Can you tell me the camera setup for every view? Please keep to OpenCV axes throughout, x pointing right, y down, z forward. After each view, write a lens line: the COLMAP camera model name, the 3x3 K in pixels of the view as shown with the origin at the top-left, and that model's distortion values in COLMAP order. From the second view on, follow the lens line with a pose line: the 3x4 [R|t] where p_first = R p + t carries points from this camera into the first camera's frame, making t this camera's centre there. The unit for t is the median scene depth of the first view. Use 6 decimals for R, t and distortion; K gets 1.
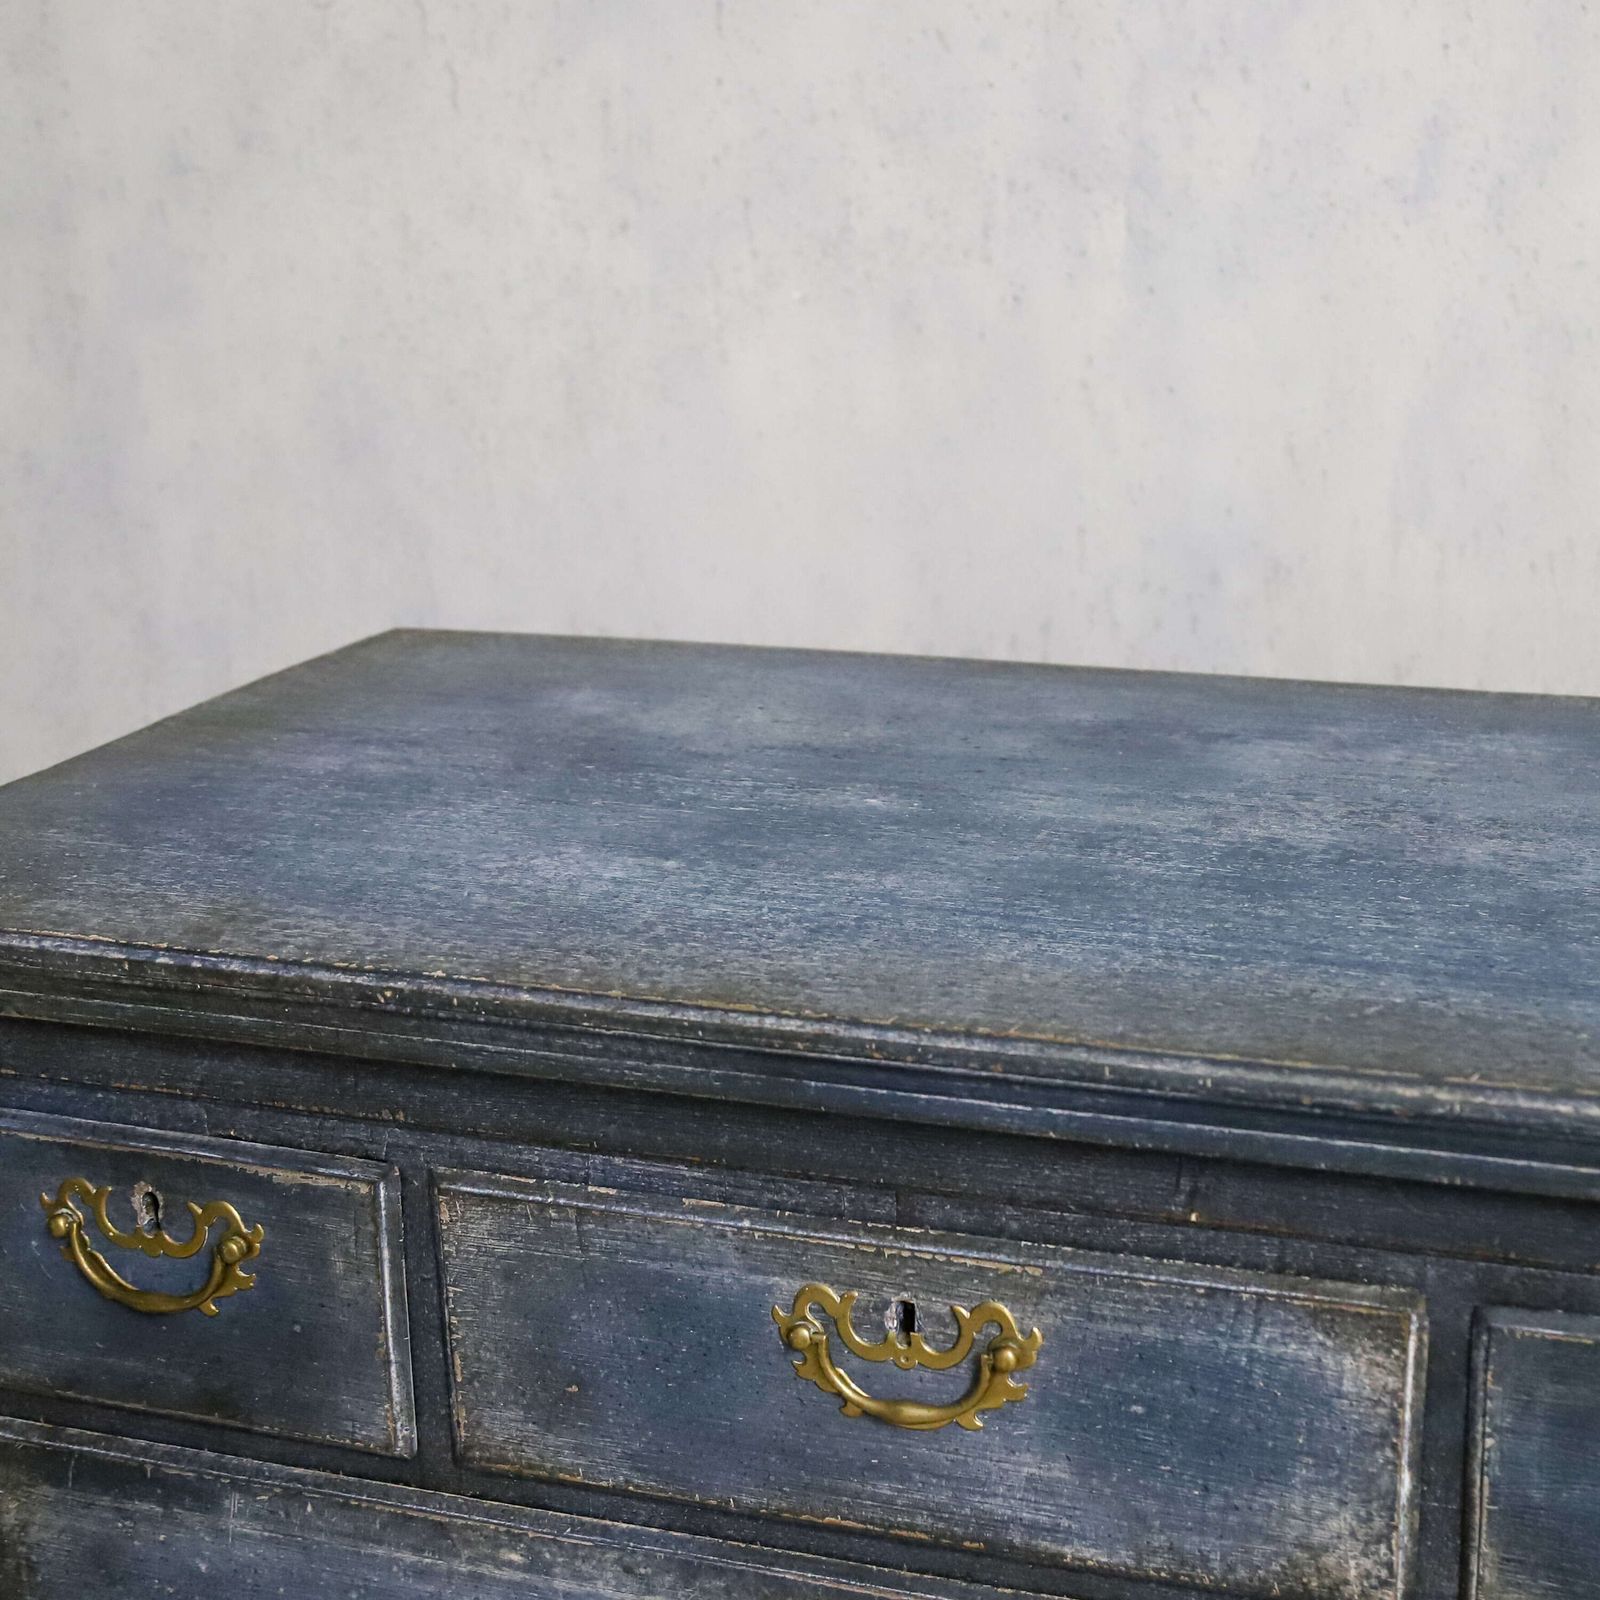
lens RADIAL K [[2493.3, 0, 1083.1], [0, 2493.3, 826.6], [0, 0, 1]] dist [-0.054300, 0.084942]
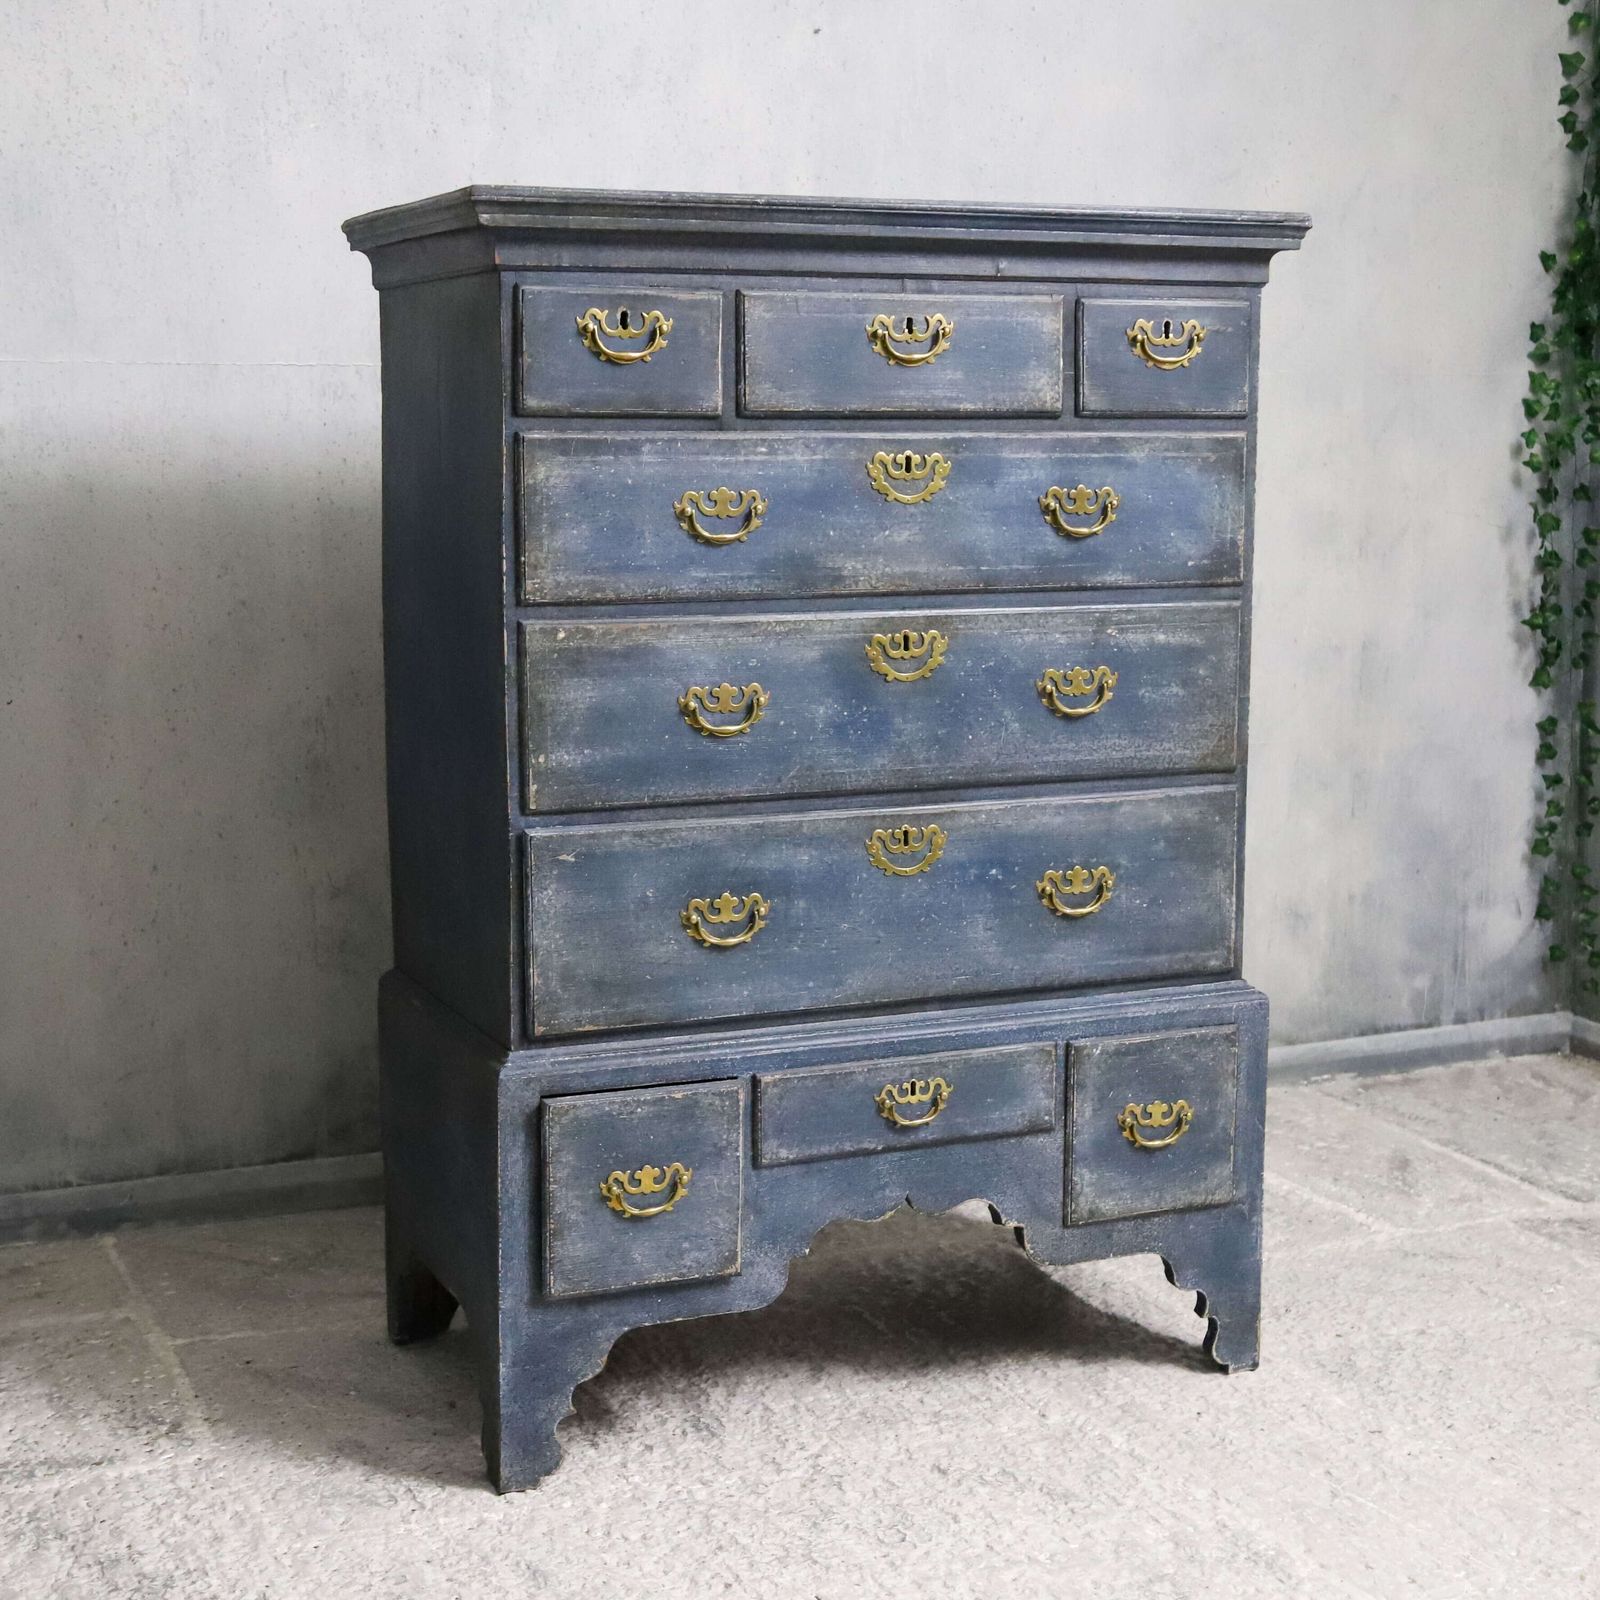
lens RADIAL K [[2627.0, 0, 799.8], [0, 2627.0, 840.0], [0, 0, 1]] dist [-0.017715, 0.070226]
pose [[0.775972, -0.098018, 0.623105, -2.159539], [0.182291, 0.980548, -0.072766, 0.996714], [-0.603853, 0.170051, 0.778746, -1.220027]]
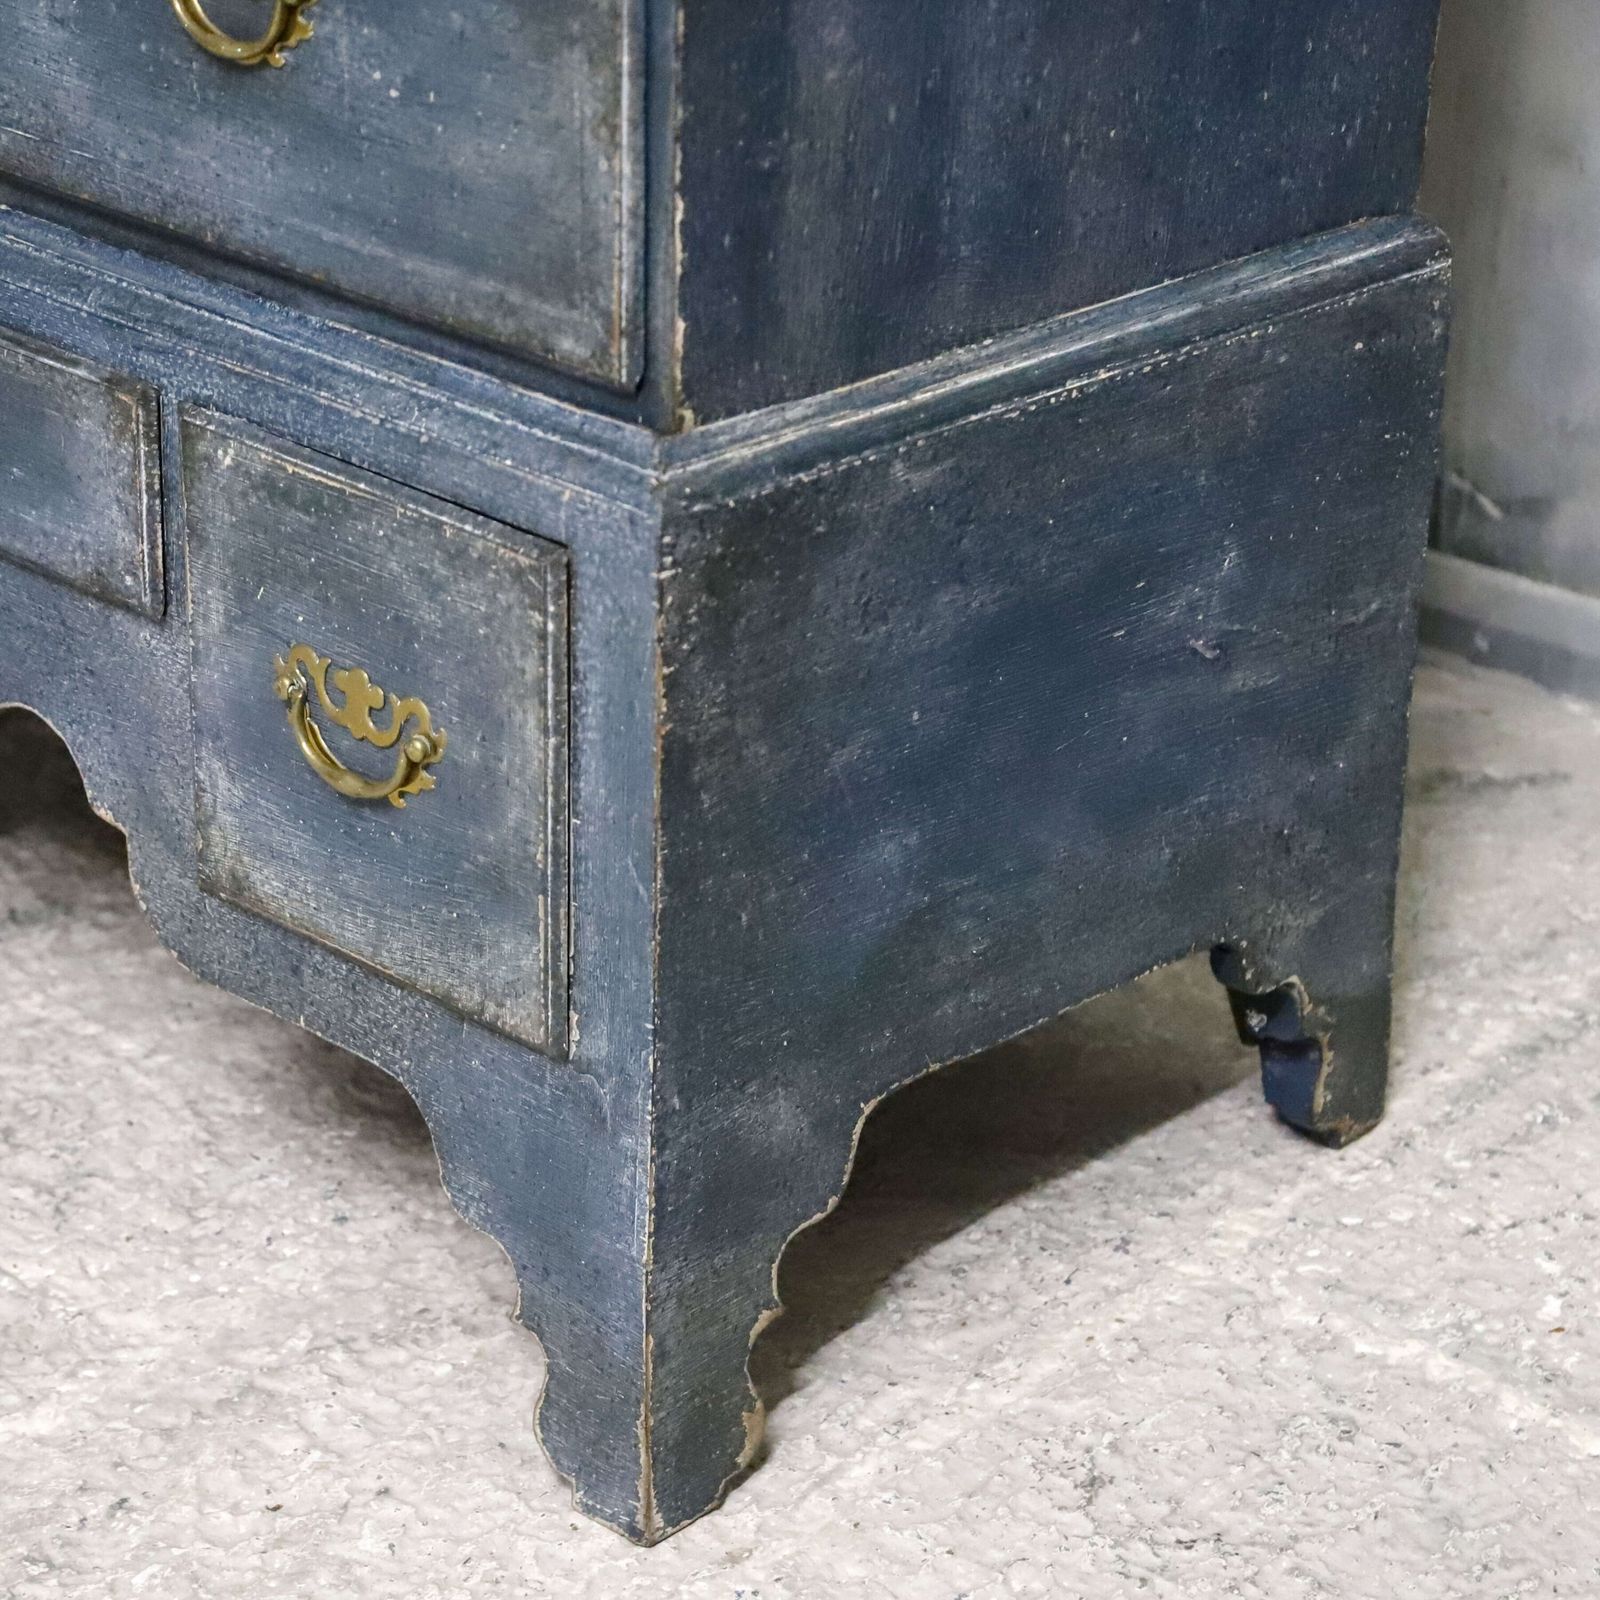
lens RADIAL K [[4002.9, 0, 878.5], [0, 4002.9, 930.4], [0, 0, 1]] dist [0.123389, 0.269597]
pose [[0.893712, 0.228659, -0.385997, 1.168788], [-0.170558, 0.968937, 0.179084, 0.917637], [0.414956, -0.094215, 0.904950, -0.352768]]
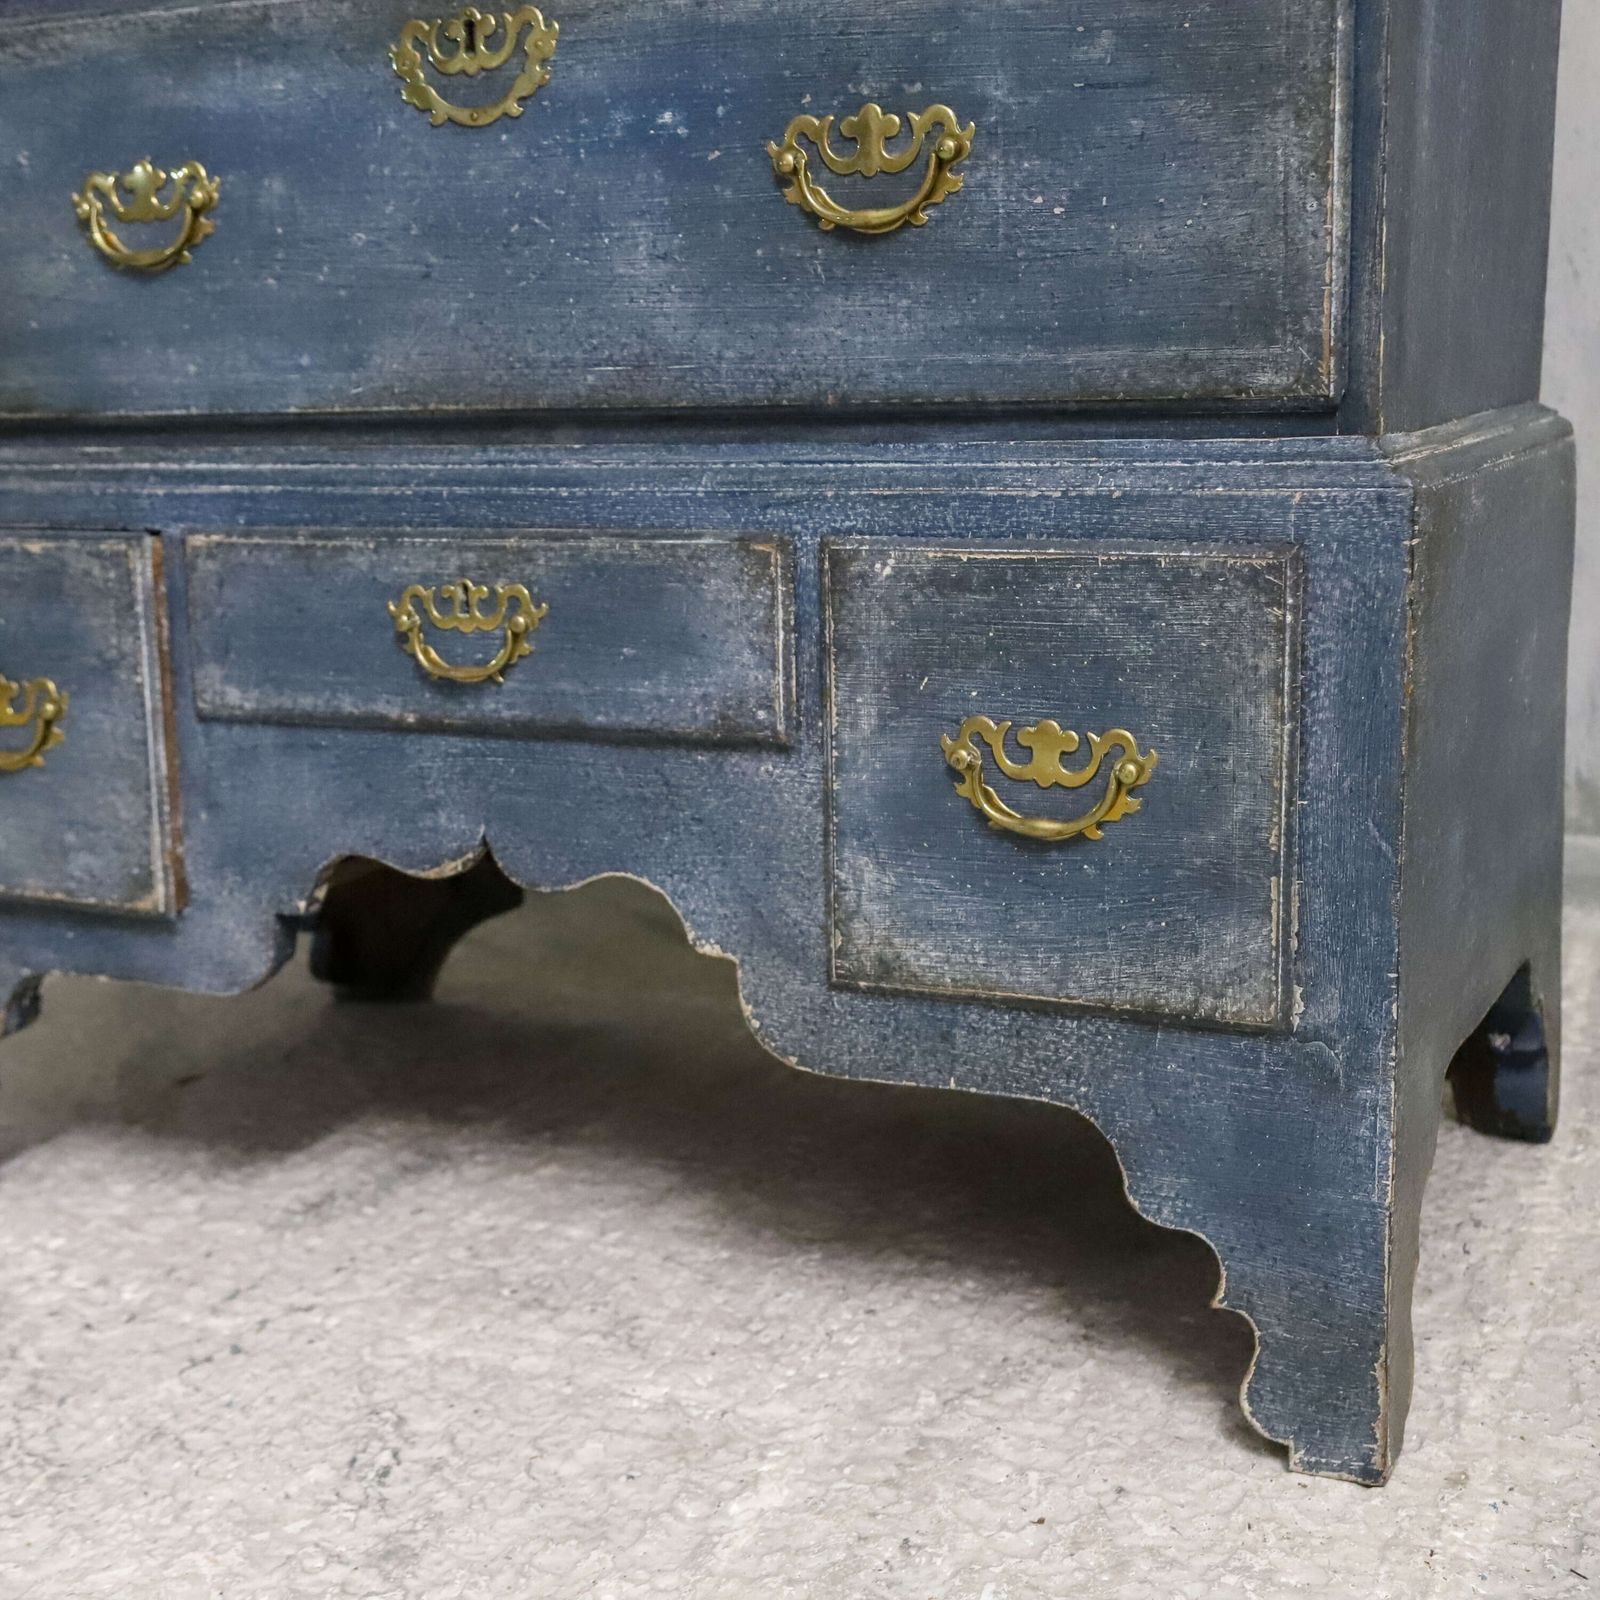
lens RADIAL K [[2281.8, 0, 745.8], [0, 2281.8, 832.8], [0, 0, 1]] dist [-0.021803, 0.068598]
pose [[0.981375, 0.016578, -0.191383, 0.321424], [-0.033290, 0.995872, -0.084438, 1.320828], [0.189193, 0.089237, 0.977877, 0.028576]]
